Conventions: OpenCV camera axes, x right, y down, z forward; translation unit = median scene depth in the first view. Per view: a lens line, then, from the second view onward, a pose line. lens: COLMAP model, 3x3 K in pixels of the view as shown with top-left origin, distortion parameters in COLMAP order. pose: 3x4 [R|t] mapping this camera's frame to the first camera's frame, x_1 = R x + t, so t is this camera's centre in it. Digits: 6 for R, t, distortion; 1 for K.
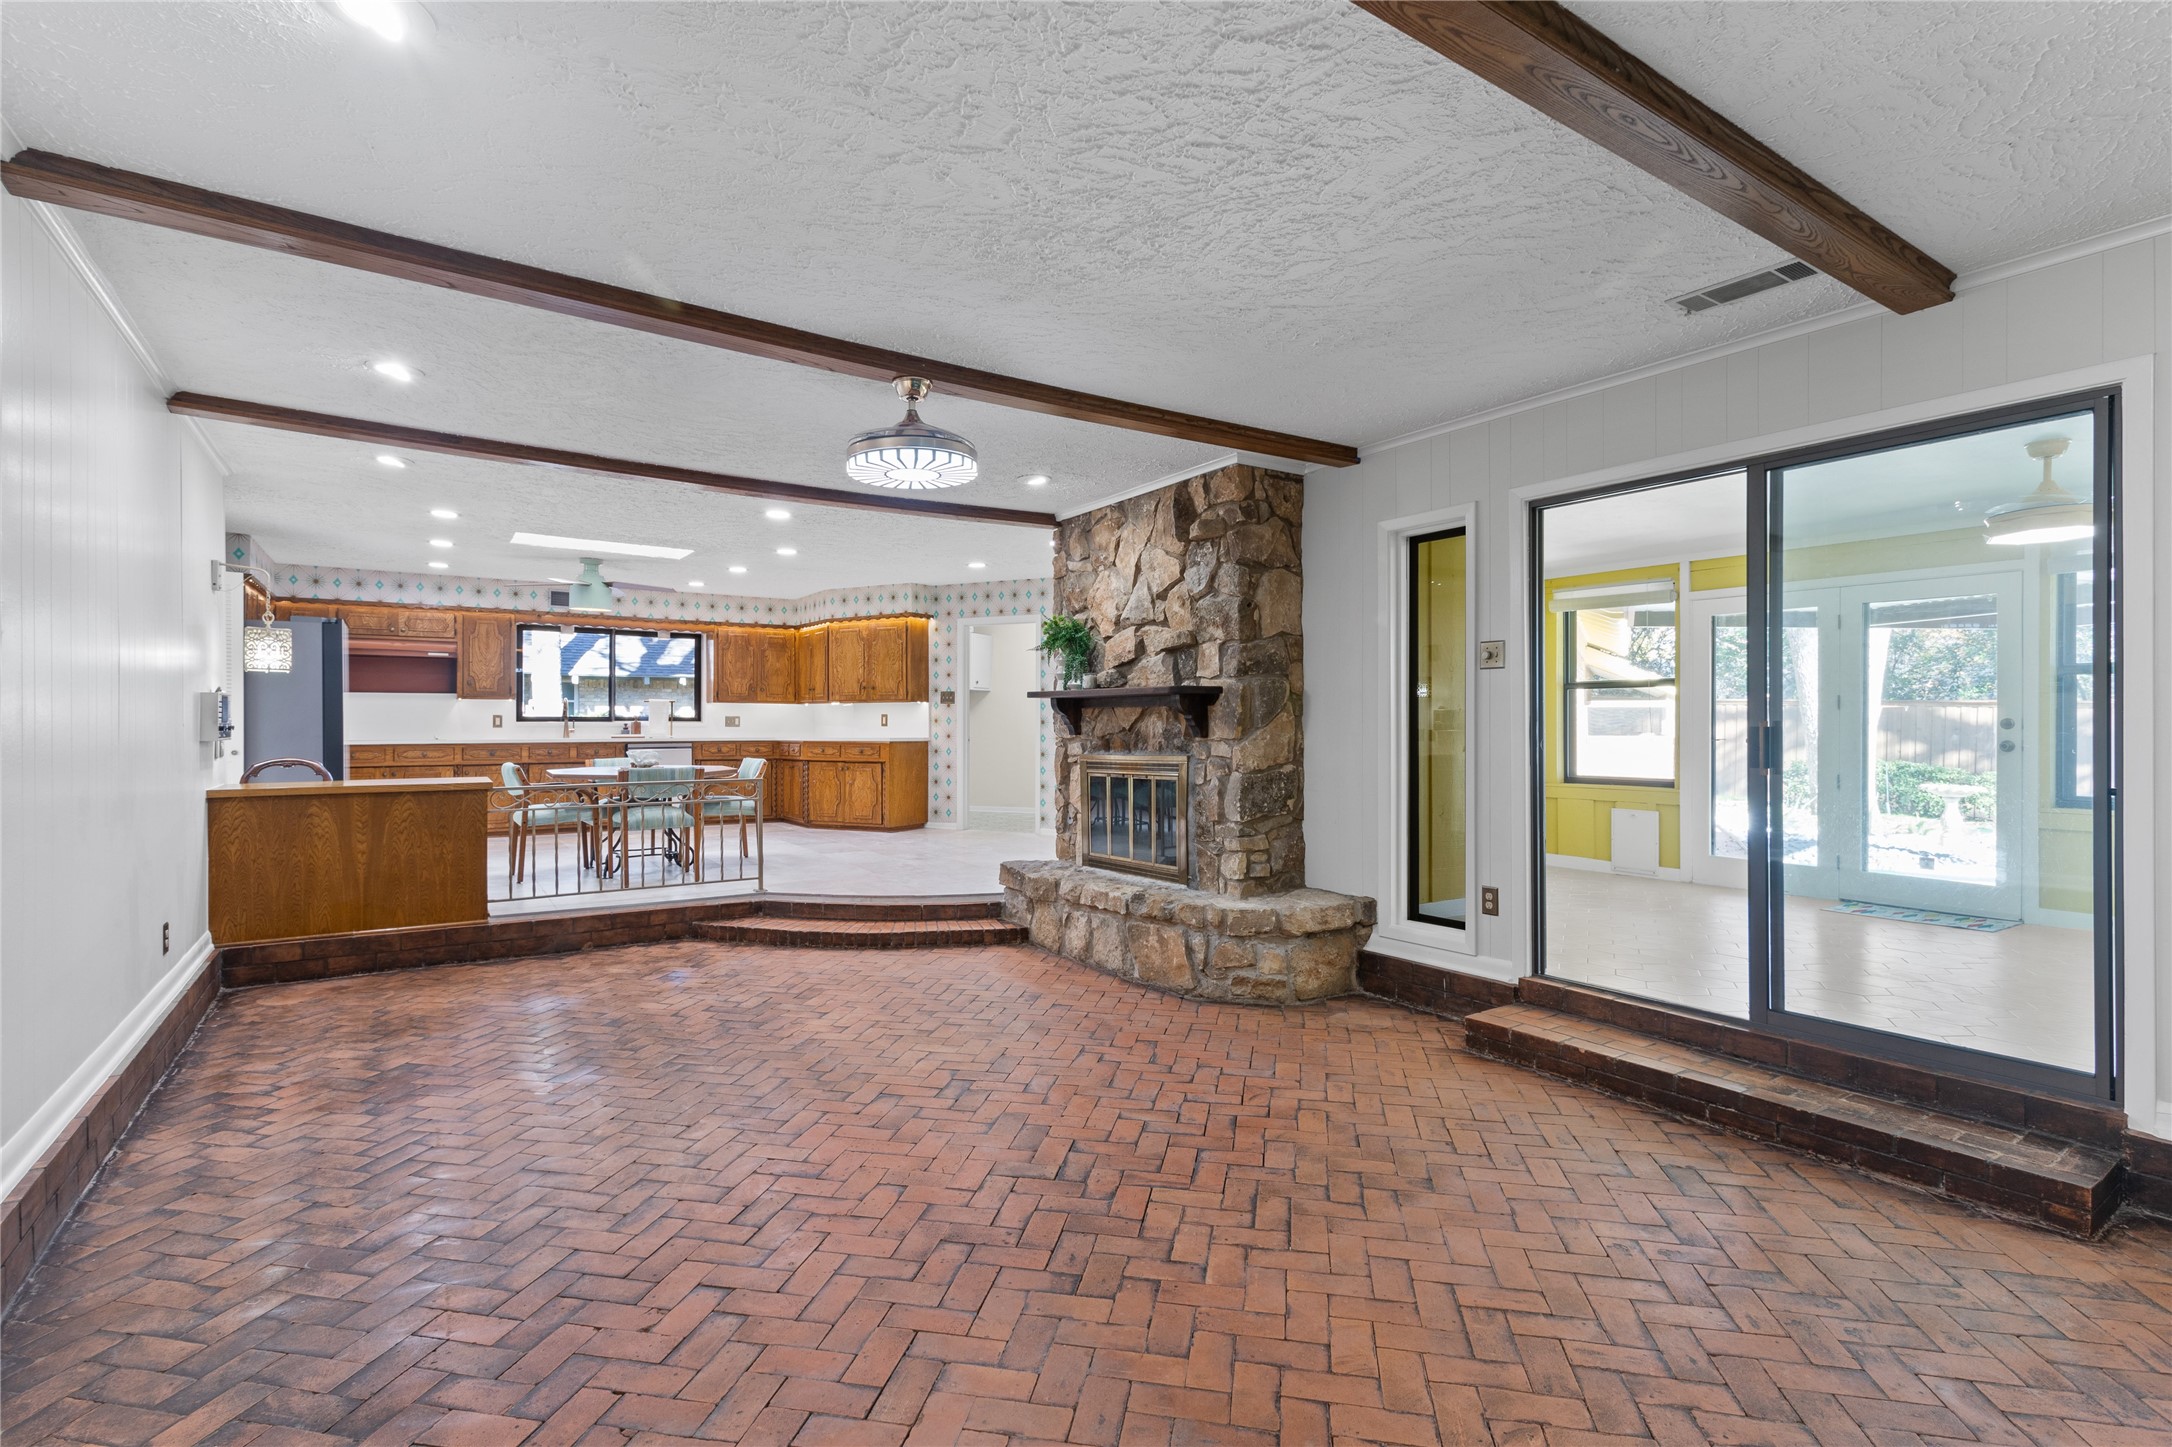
lens RADIAL K [[1013.5, 0, 1086.0], [0, 1013.5, 727.6], [0, 0, 1]] dist [-0.000413, 0.000889]
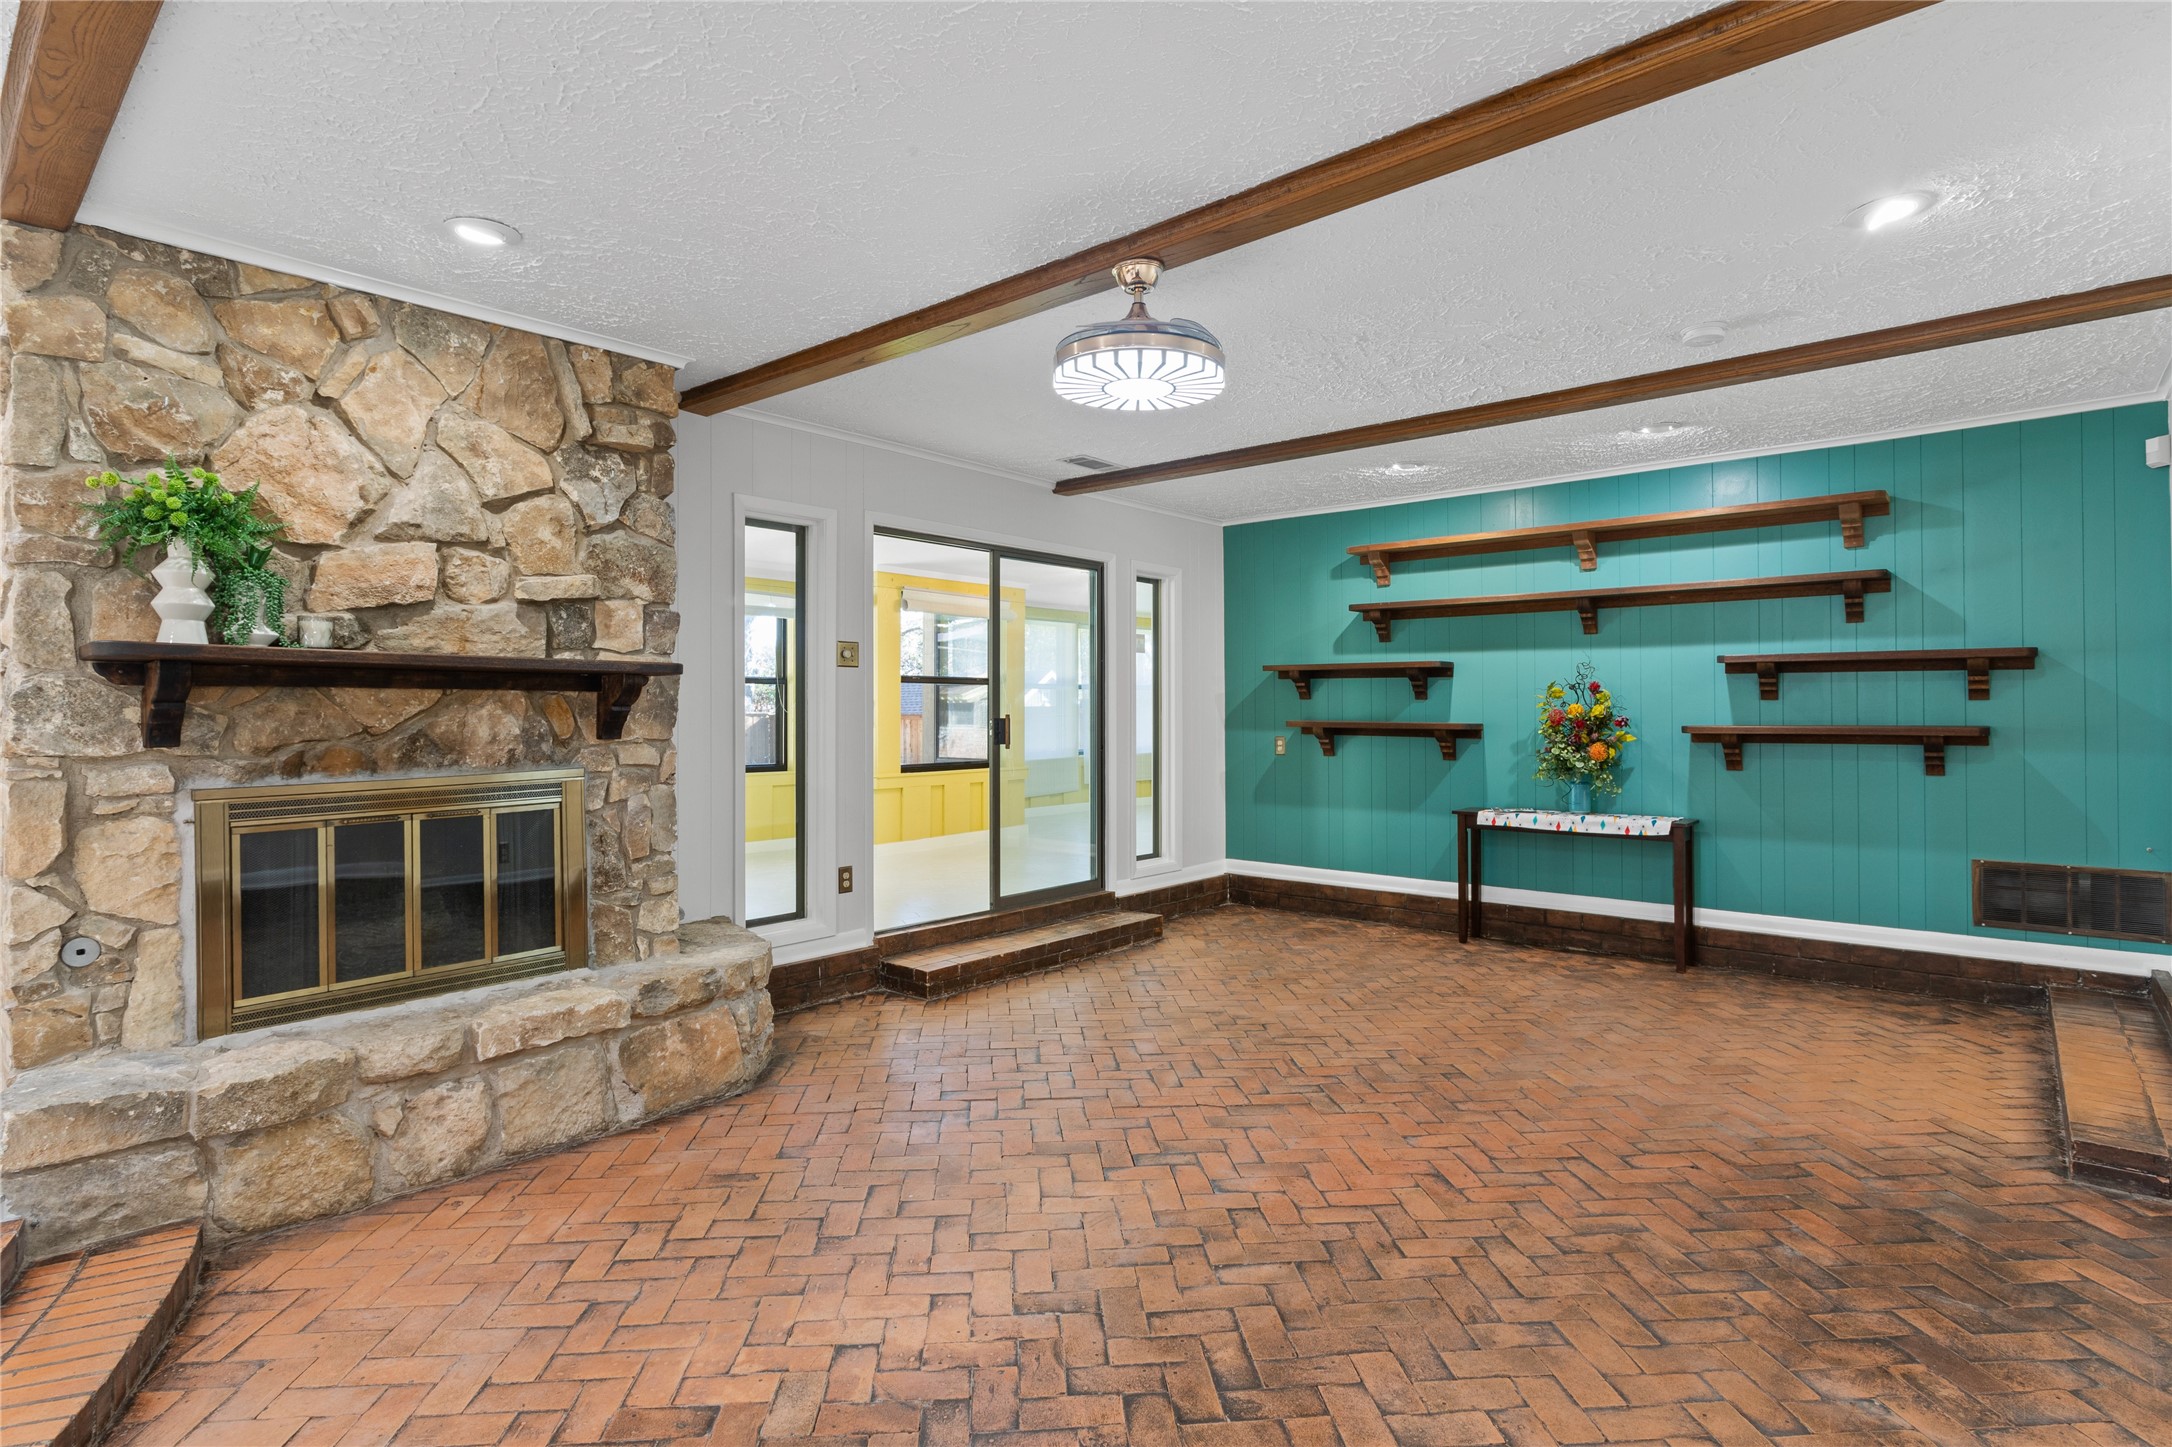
lens RADIAL K [[1072.2, 0, 1085.7], [0, 1072.2, 703.1], [0, 0, 1]] dist [-0.012148, 0.010178]
pose [[-0.256822, 0.008776, 0.966419, -0.696085], [0.005662, 0.999955, -0.007576, -0.007512], [-0.966442, 0.003526, -0.256860, 0.931287]]
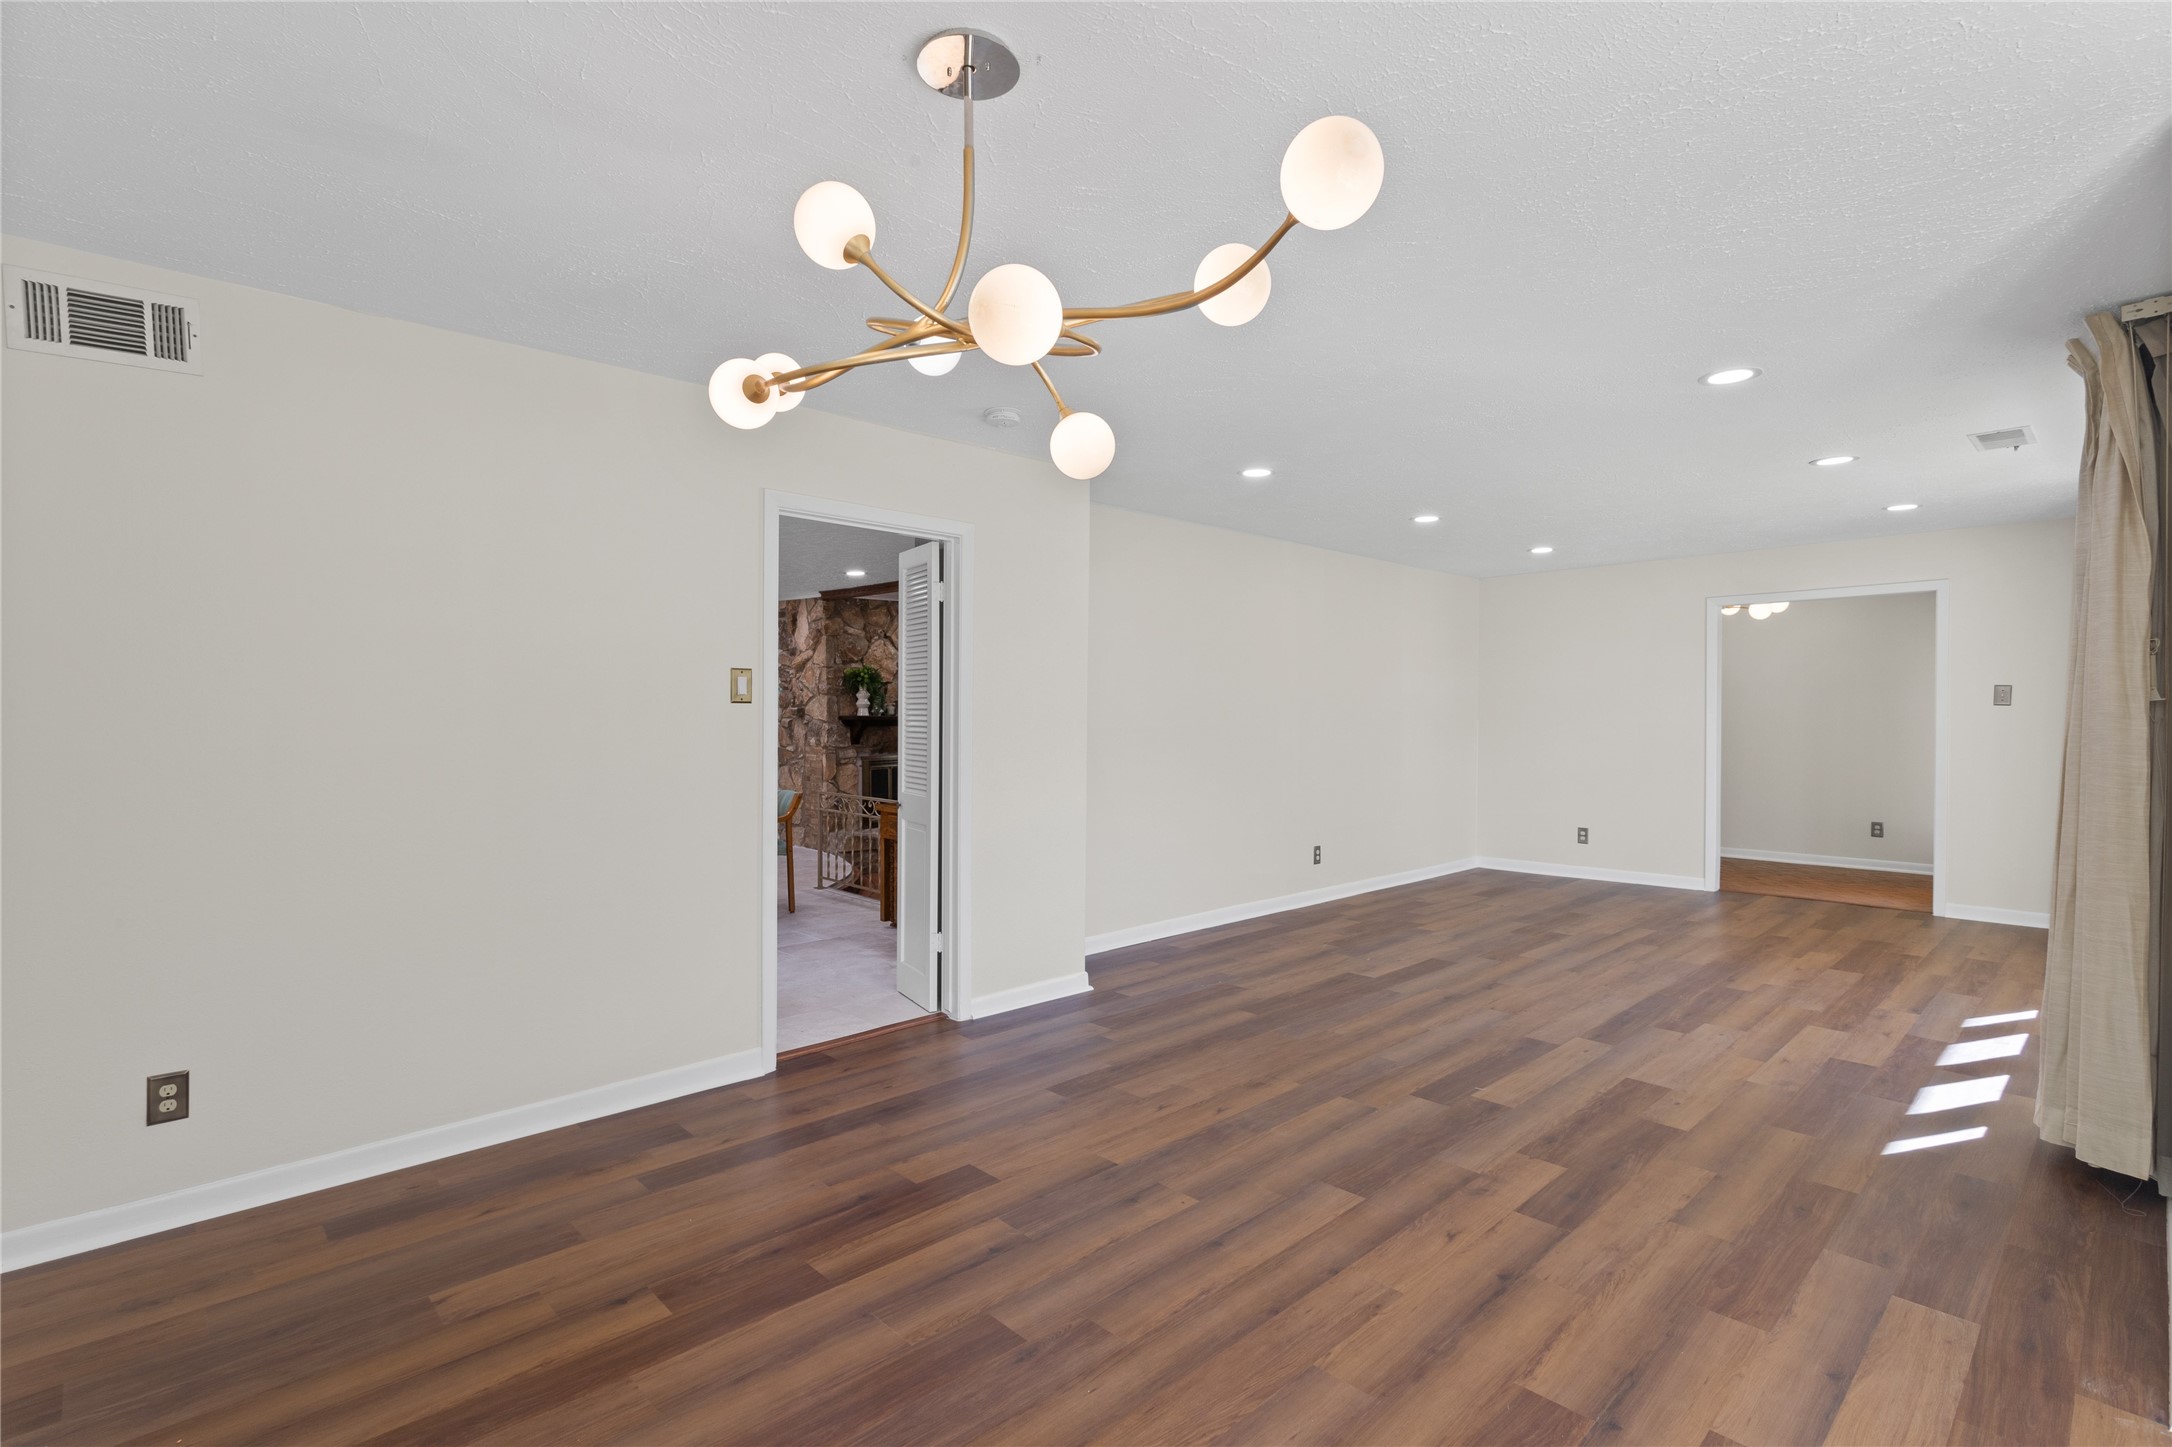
lens RADIAL K [[1013.5, 0, 1086.0], [0, 1013.5, 727.6], [0, 0, 1]] dist [-0.000413, 0.000889]
pose [[-0.147217, -0.019747, 0.988907, -1.947852], [0.000550, 0.999799, 0.020046, -0.059833], [-0.989104, 0.003495, -0.147177, 1.115251]]
